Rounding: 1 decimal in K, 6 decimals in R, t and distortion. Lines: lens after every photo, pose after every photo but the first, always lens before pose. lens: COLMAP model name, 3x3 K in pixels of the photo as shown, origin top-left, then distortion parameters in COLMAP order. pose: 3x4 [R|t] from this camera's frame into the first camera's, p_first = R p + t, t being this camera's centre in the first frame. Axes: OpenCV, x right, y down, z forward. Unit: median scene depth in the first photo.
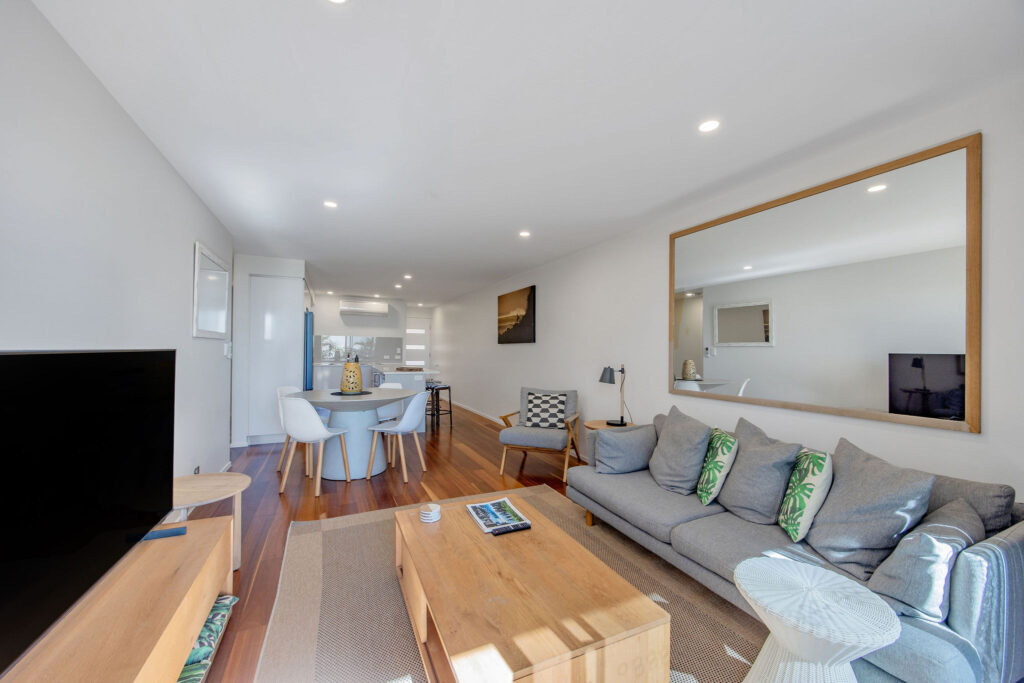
lens RADIAL K [[403.5, 0, 518.7], [0, 403.5, 344.0], [0, 0, 1]] dist [0.004826, 0.000200]
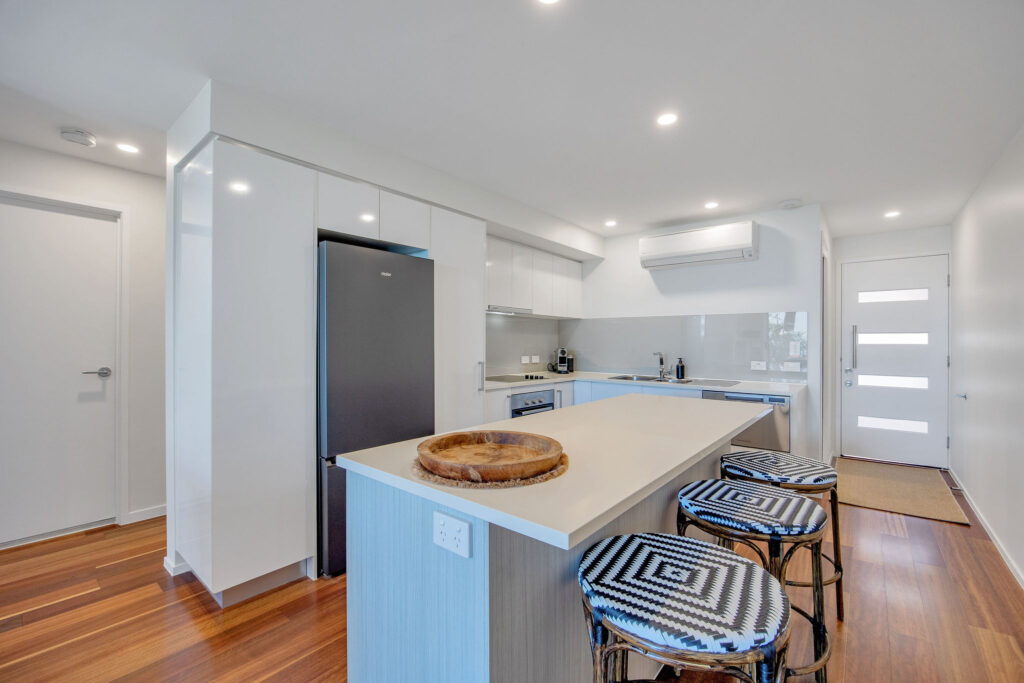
lens RADIAL K [[434.0, 0, 514.2], [0, 434.0, 341.5], [0, 0, 1]] dist [-0.001546, -0.000069]
pose [[0.424411, 0.002076, -0.905467, -0.056131], [0.008815, 0.999941, 0.006424, 0.005363], [0.905427, -0.010708, 0.424367, 0.629461]]
